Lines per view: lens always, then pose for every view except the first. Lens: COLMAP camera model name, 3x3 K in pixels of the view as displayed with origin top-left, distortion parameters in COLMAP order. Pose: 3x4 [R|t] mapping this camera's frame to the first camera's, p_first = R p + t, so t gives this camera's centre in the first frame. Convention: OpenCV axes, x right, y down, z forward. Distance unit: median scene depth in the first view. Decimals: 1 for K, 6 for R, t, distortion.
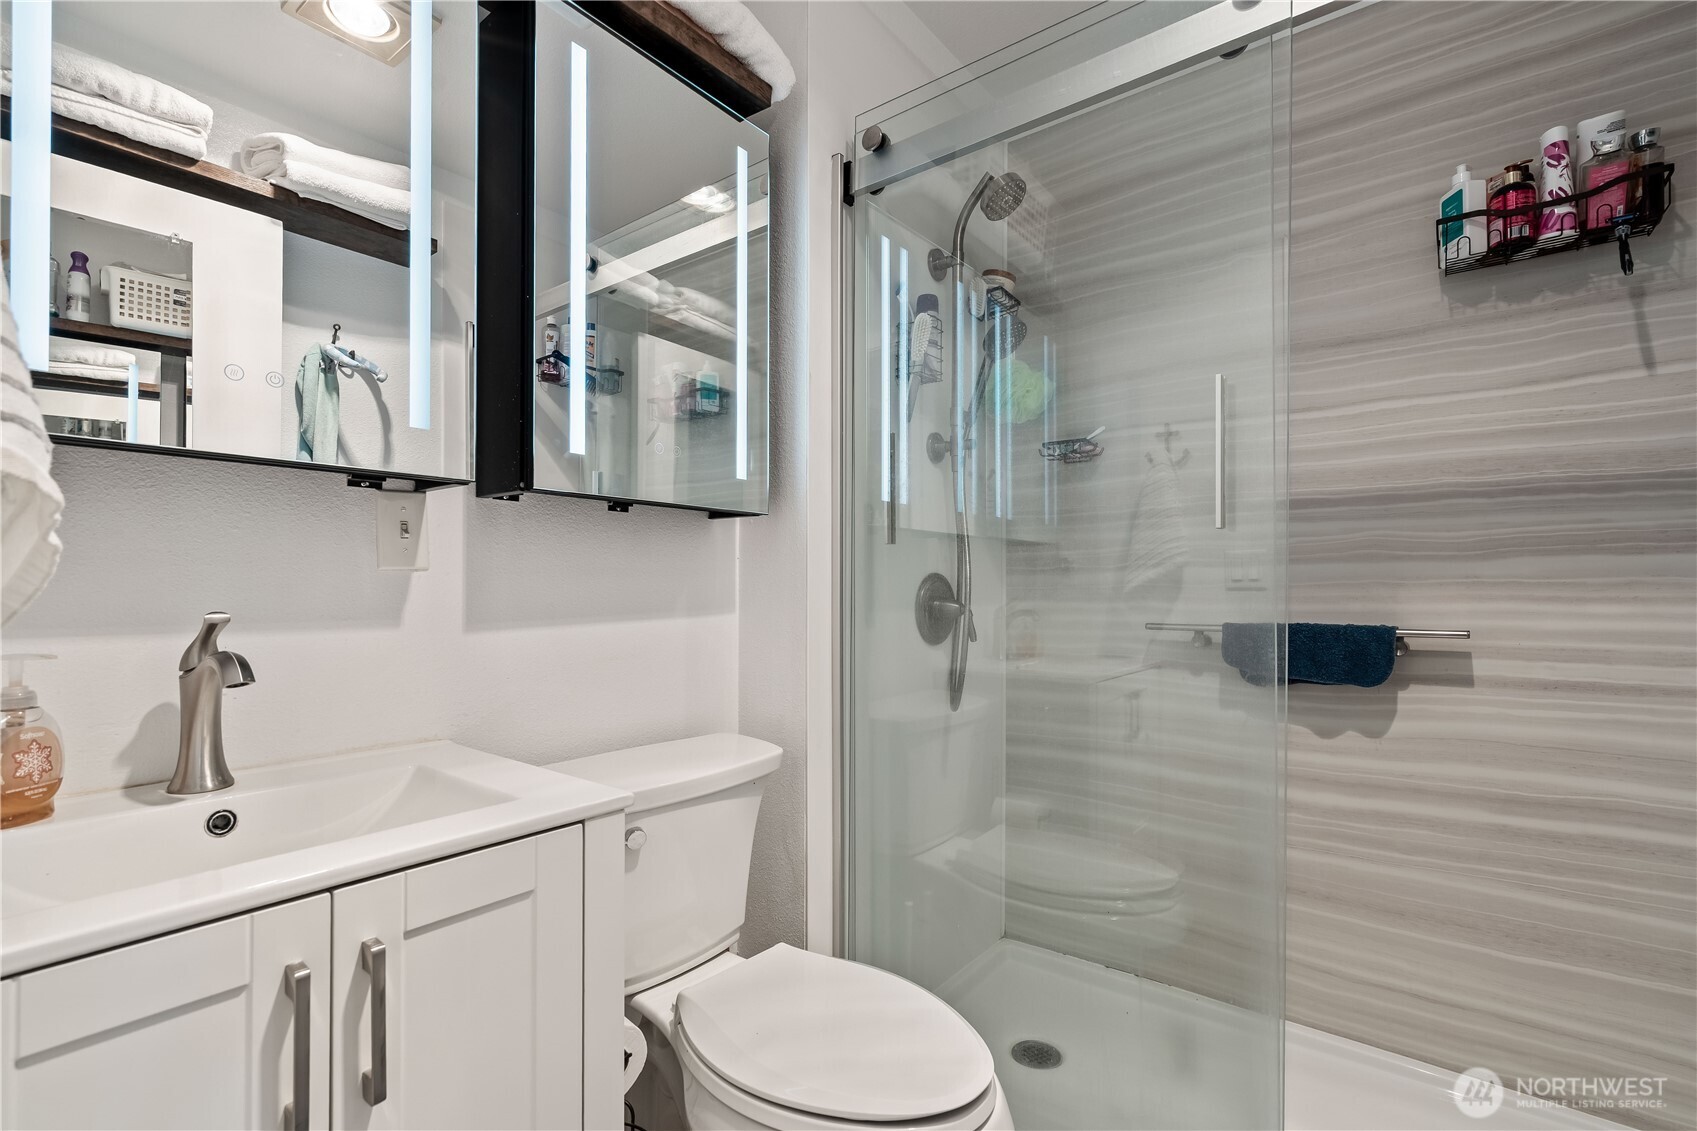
lens RADIAL K [[773.3, 0, 849.0], [0, 773.3, 579.6], [0, 0, 1]] dist [-0.000170, 0.000811]
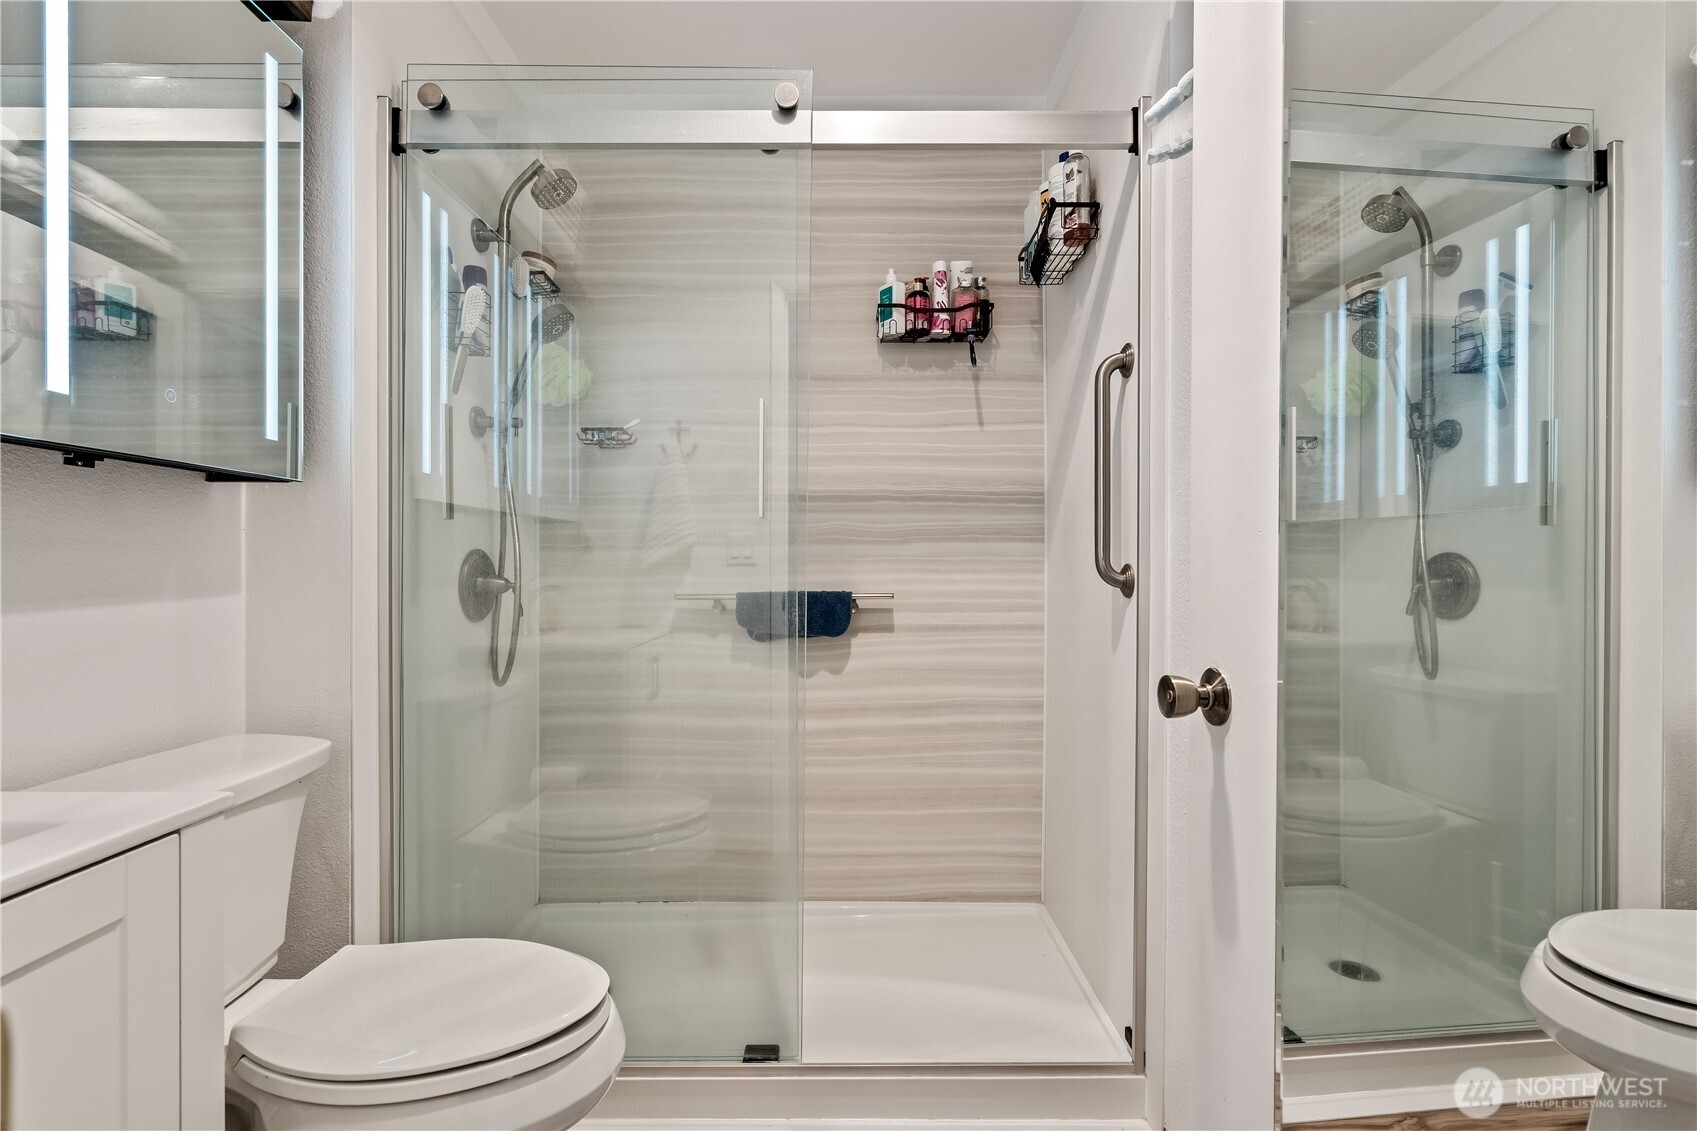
lens RADIAL K [[760.9, 0, 848.5], [0, 760.9, 565.5], [0, 0, 1]] dist [0.000740, 0.000408]
pose [[0.789149, -0.002455, 0.614197, -0.137018], [-0.004742, 0.999938, 0.010089, 0.000391], [-0.614184, -0.010875, 0.789088, -0.069560]]
